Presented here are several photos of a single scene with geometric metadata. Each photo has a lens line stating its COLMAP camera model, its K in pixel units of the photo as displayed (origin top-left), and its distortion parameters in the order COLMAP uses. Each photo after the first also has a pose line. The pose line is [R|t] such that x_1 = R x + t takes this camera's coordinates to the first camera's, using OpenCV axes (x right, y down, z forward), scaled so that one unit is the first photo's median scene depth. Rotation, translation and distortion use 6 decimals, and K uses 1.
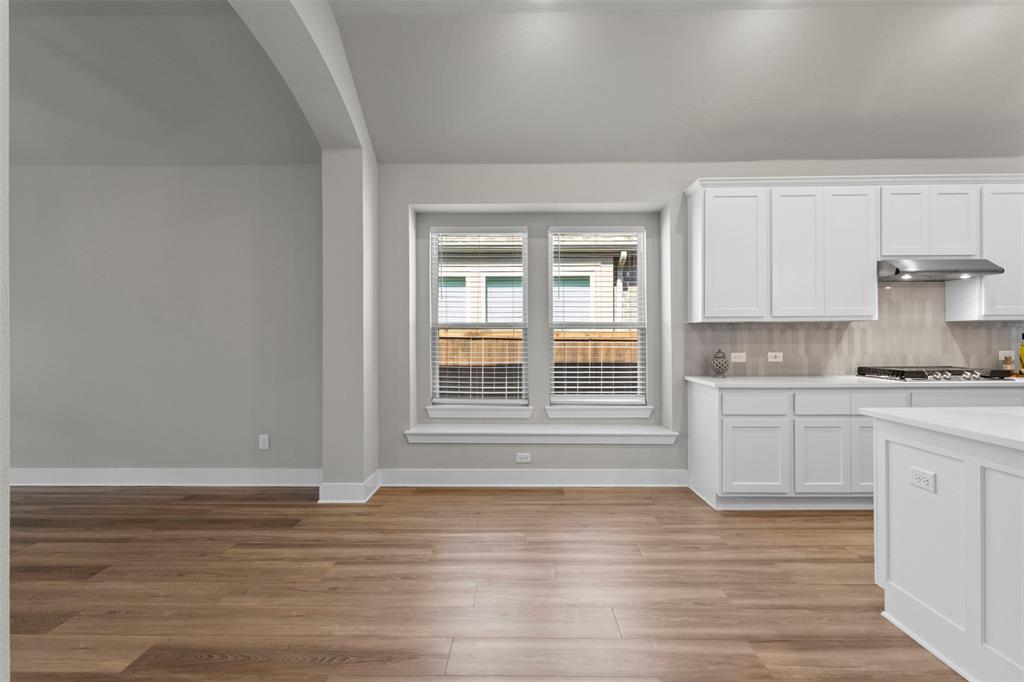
lens RADIAL K [[474.8, 0, 502.5], [0, 474.8, 339.6], [0, 0, 1]] dist [-0.005453, 0.003423]
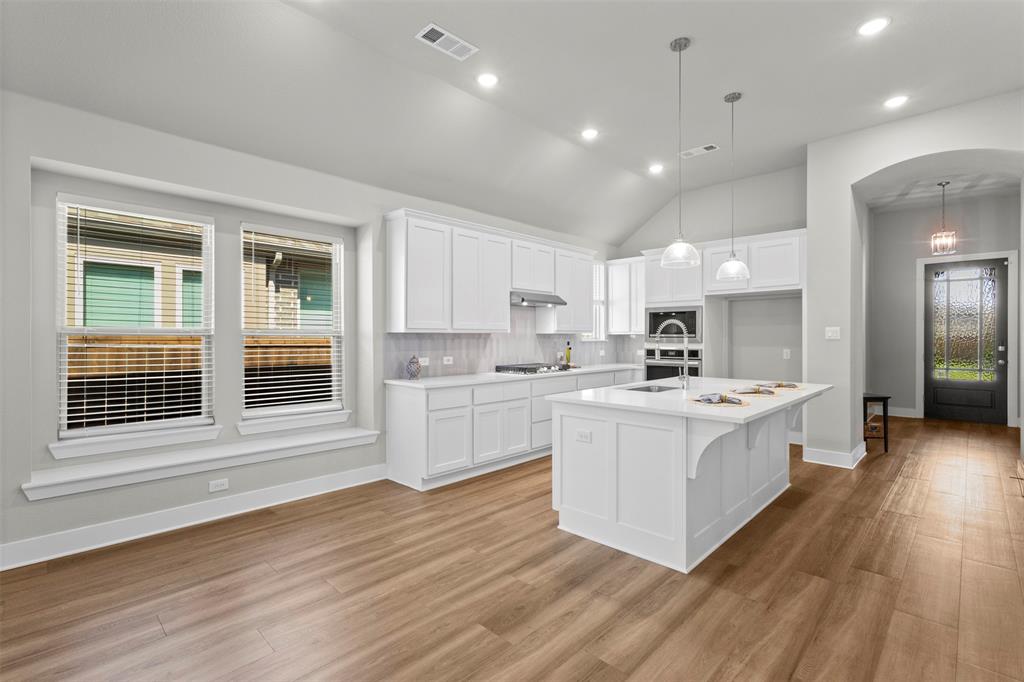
lens RADIAL K [[474.8, 0, 495.8], [0, 474.8, 338.0], [0, 0, 1]] dist [-0.005453, 0.003423]
pose [[0.692842, 0.002198, 0.721086, -0.251351], [-0.001173, 0.999997, -0.001922, -0.020717], [-0.721088, 0.000486, 0.692843, 0.038733]]
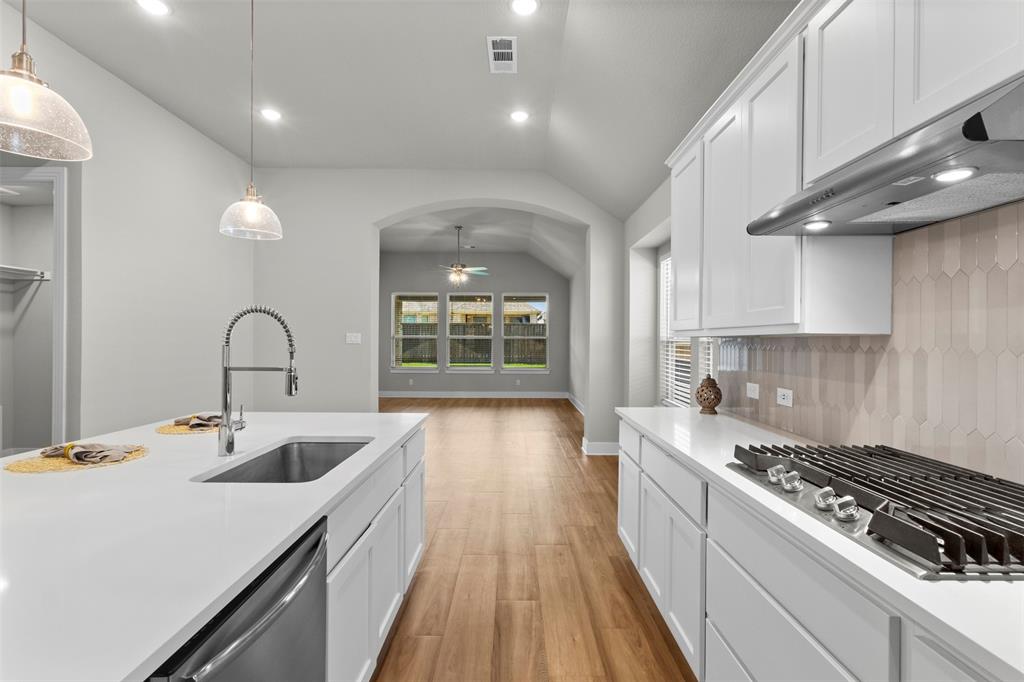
lens RADIAL K [[474.8, 0, 513.9], [0, 474.8, 343.7], [0, 0, 1]] dist [-0.005453, 0.003423]
pose [[0.031203, 0.013983, -0.999415, 1.155713], [0.002382, 0.999898, 0.014065, -0.036097], [0.999510, -0.002820, 0.031166, 0.679696]]
